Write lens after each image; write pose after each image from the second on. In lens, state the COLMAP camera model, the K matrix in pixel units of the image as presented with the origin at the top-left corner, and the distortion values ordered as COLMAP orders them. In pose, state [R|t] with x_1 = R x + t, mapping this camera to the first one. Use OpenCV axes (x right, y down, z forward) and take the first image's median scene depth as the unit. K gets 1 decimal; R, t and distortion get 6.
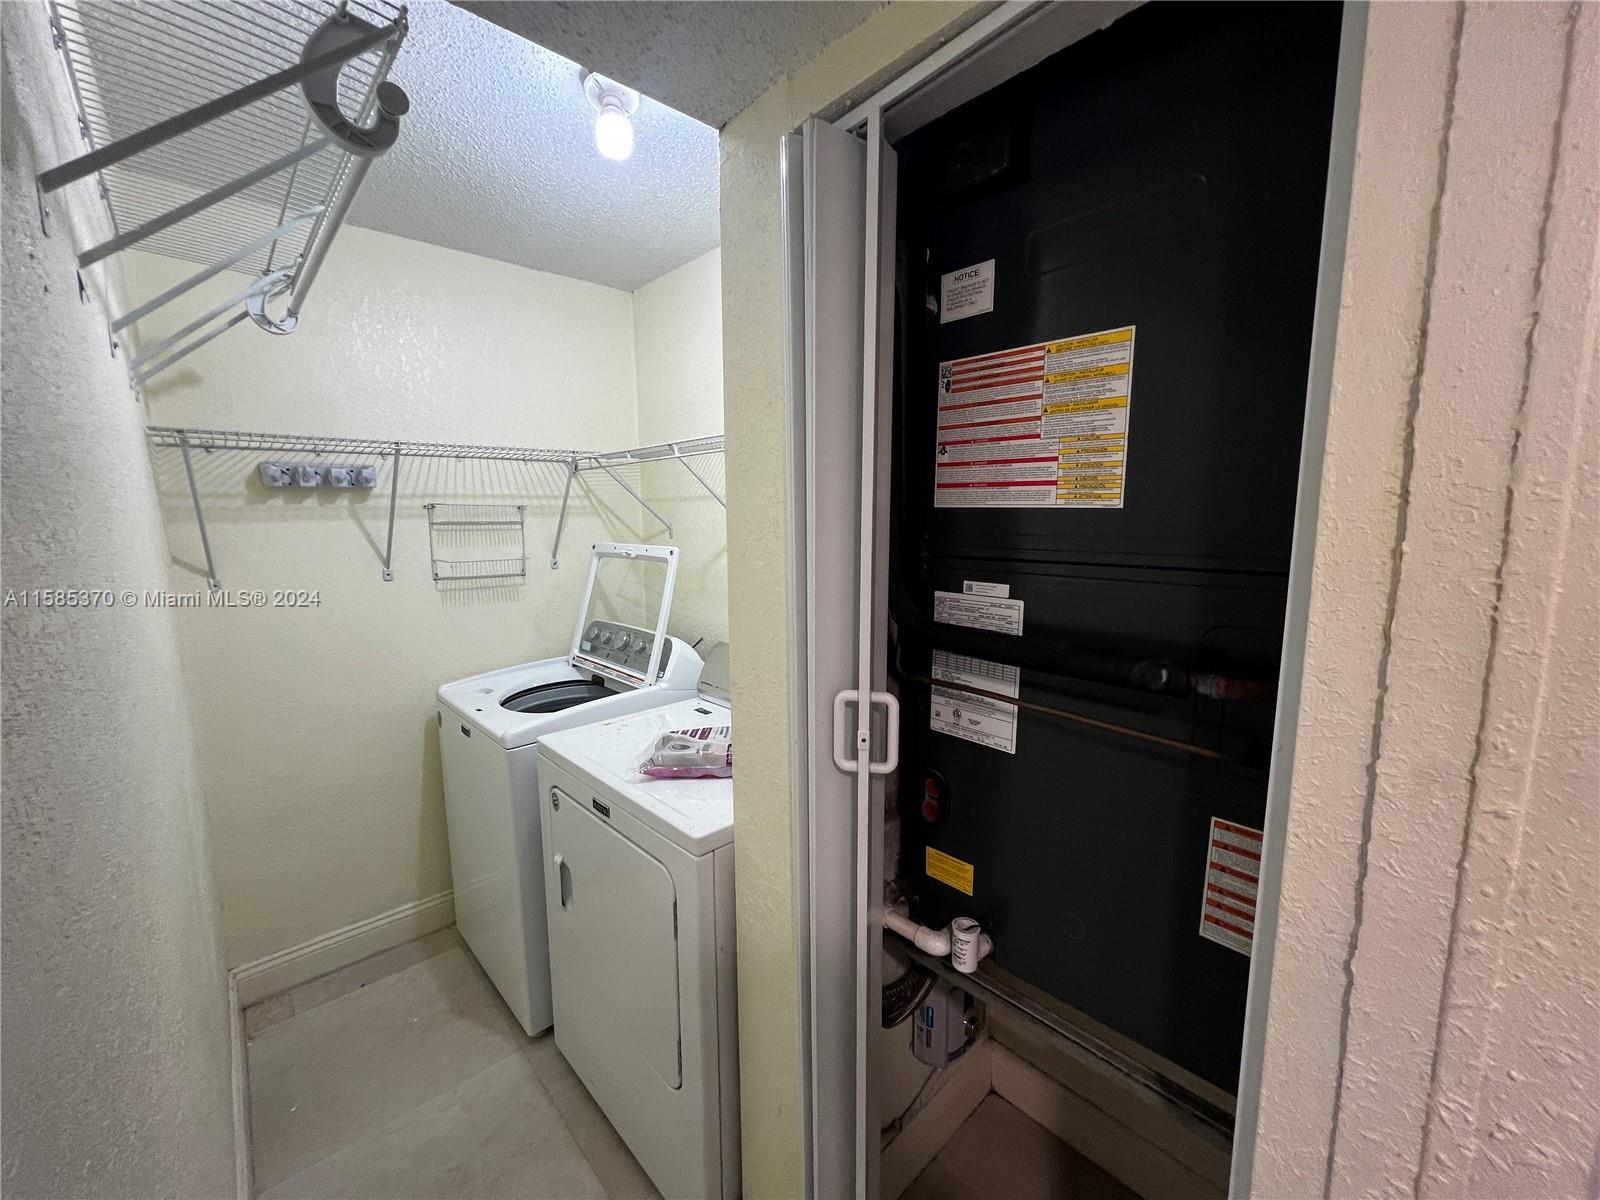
lens RADIAL K [[641.1, 0, 799.5], [0, 641.1, 598.4], [0, 0, 1]] dist [0.003114, -0.000137]
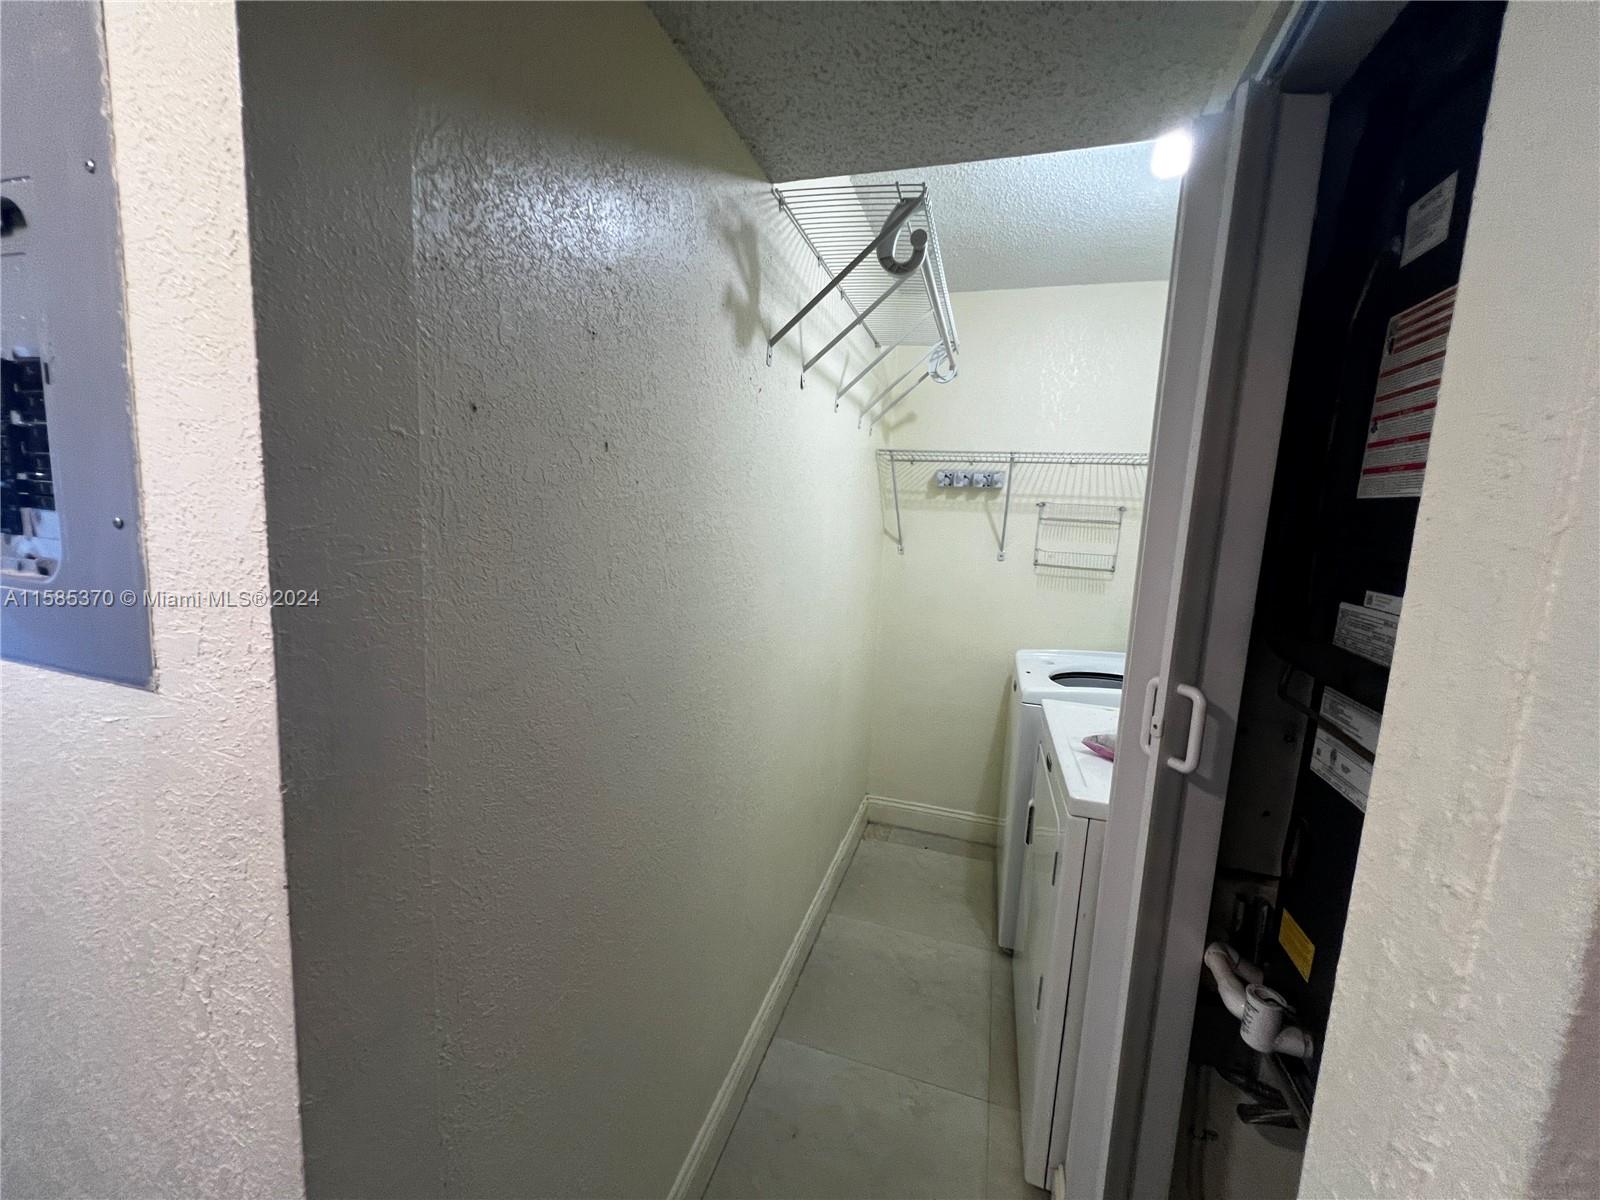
lens RADIAL K [[641.1, 0, 794.3], [0, 641.1, 596.0], [0, 0, 1]] dist [0.003114, -0.000137]
pose [[0.497358, 0.147720, -0.854876, 0.303861], [-0.167579, 0.983197, 0.072397, 0.020941], [0.851206, 0.107252, 0.513756, -0.003921]]
